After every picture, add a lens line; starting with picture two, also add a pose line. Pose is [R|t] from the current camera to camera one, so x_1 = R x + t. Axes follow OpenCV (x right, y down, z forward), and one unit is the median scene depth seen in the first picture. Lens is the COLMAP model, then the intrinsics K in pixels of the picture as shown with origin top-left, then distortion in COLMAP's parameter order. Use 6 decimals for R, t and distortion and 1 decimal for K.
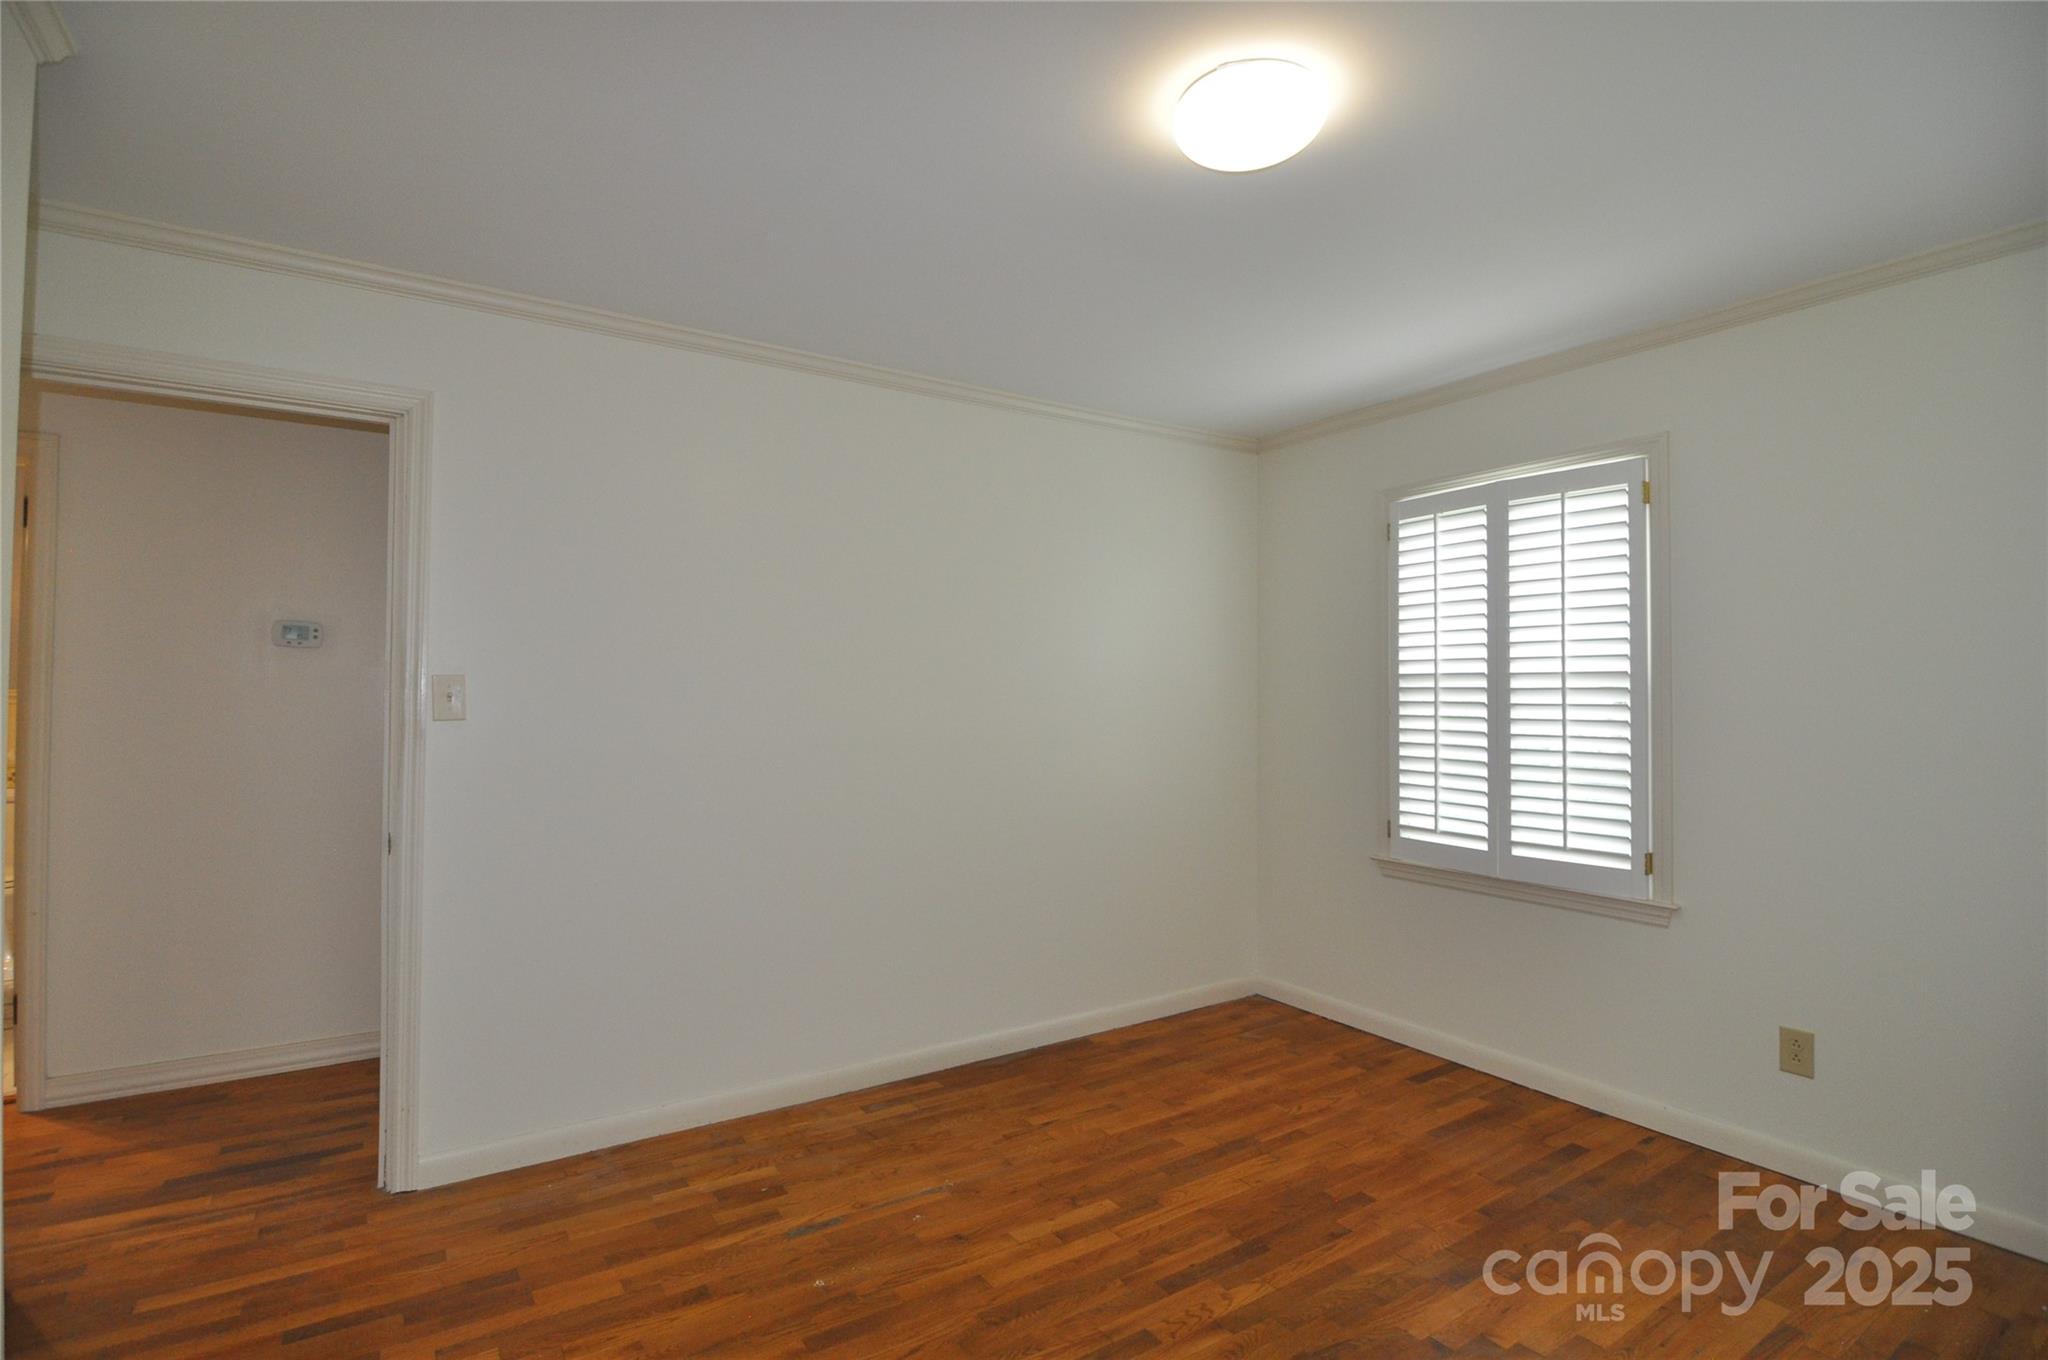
lens RADIAL K [[981.3, 0, 1037.9], [0, 981.3, 680.8], [0, 0, 1]] dist [-0.012406, -0.004478]
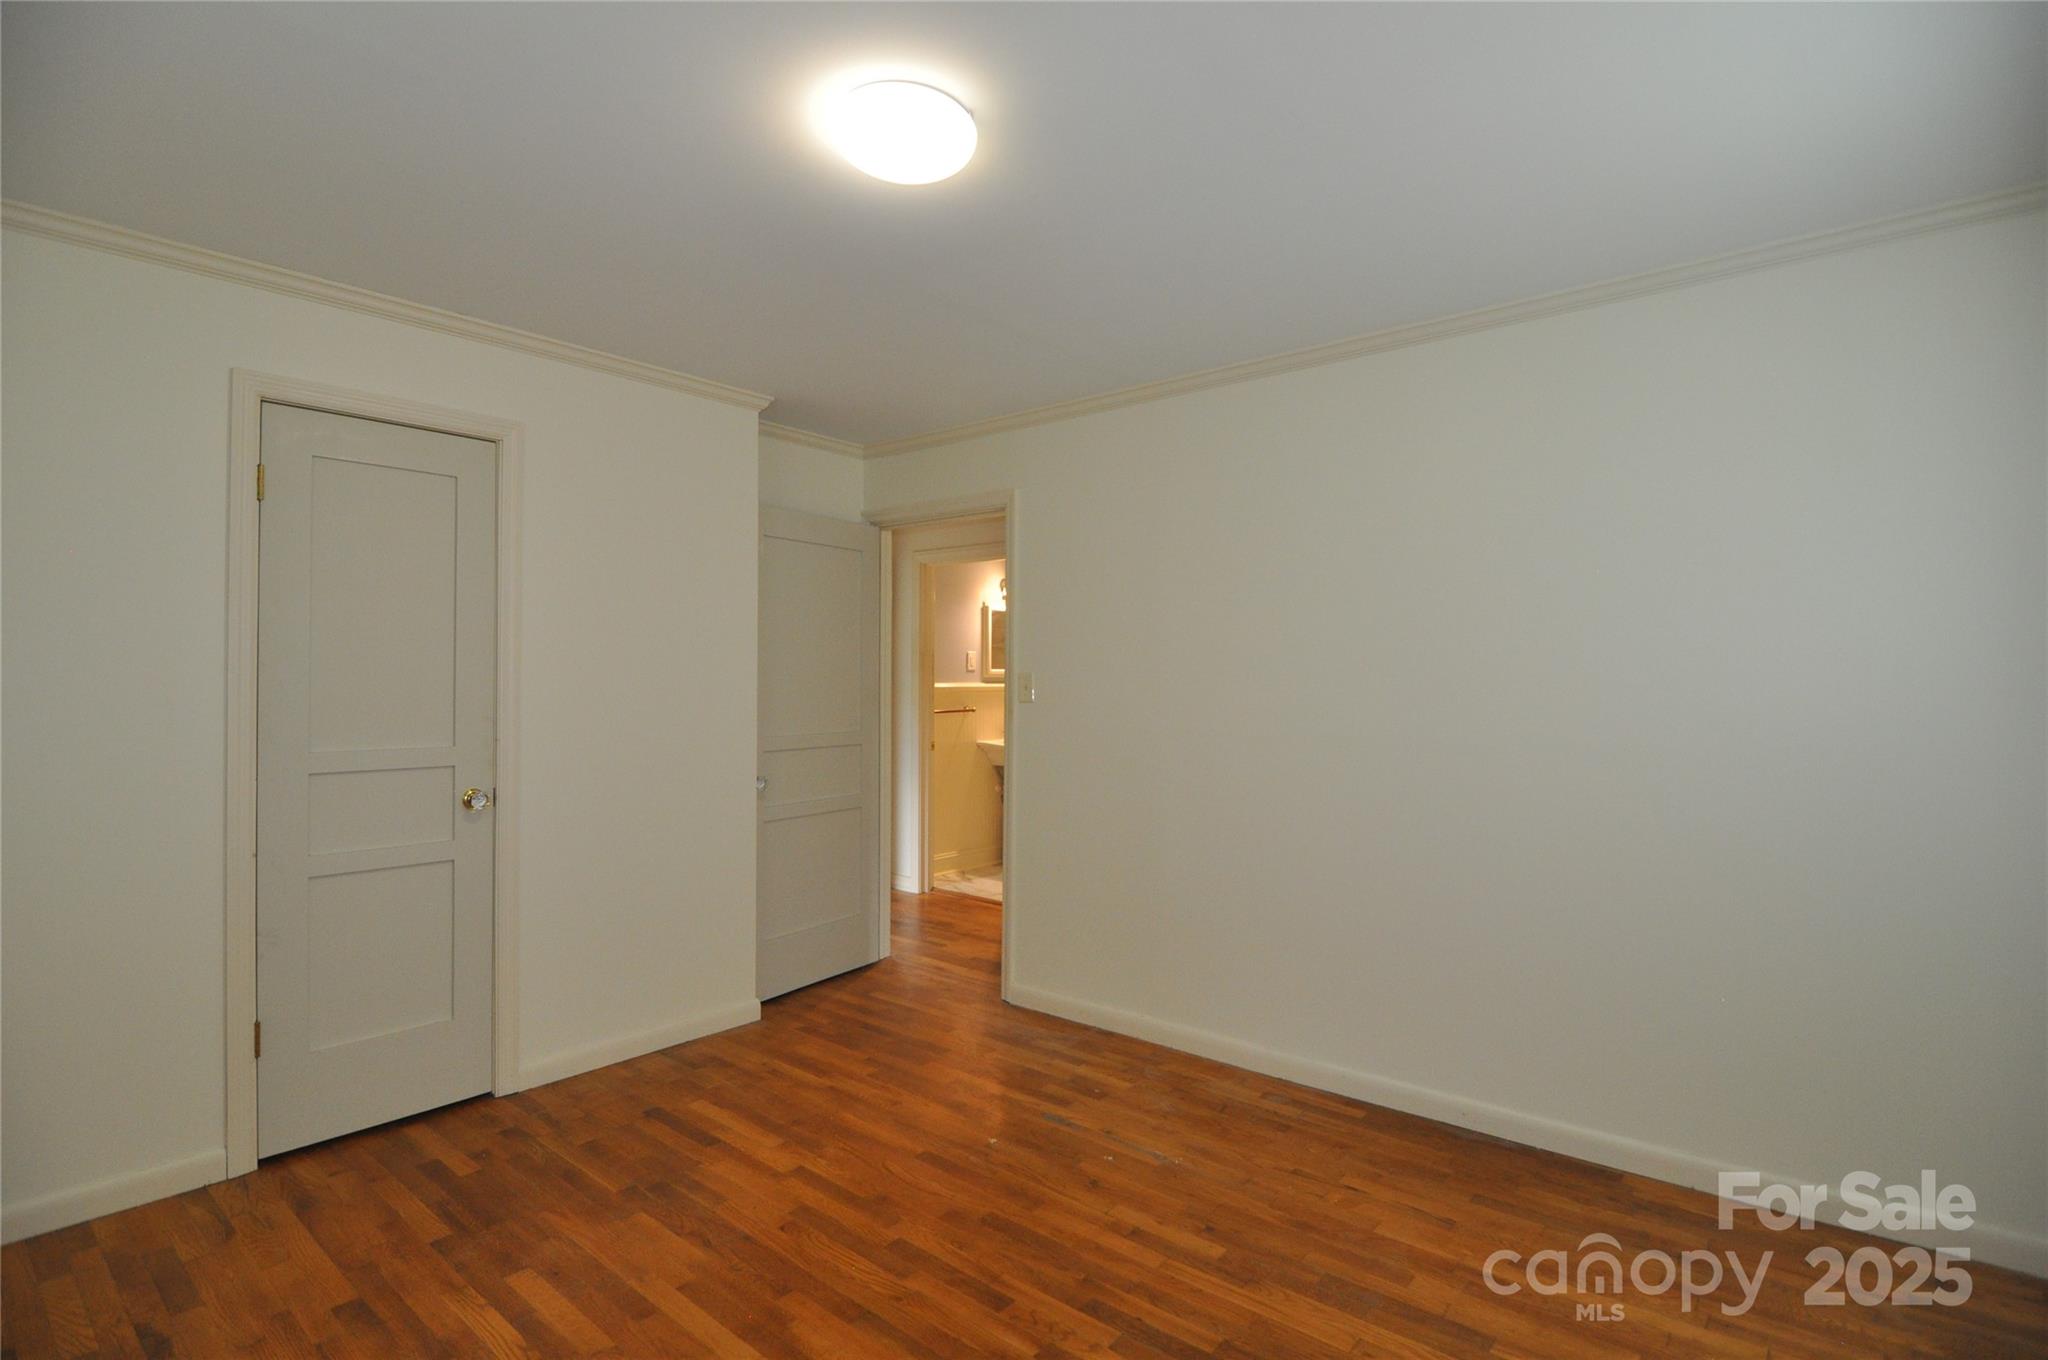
lens RADIAL K [[981.3, 0, 1028.9], [0, 981.3, 680.7], [0, 0, 1]] dist [-0.012406, -0.004478]
pose [[0.293883, -0.002155, -0.955839, 0.867354], [0.008942, 0.999960, 0.000495, 0.004418], [0.955800, -0.008693, 0.293891, 0.559336]]
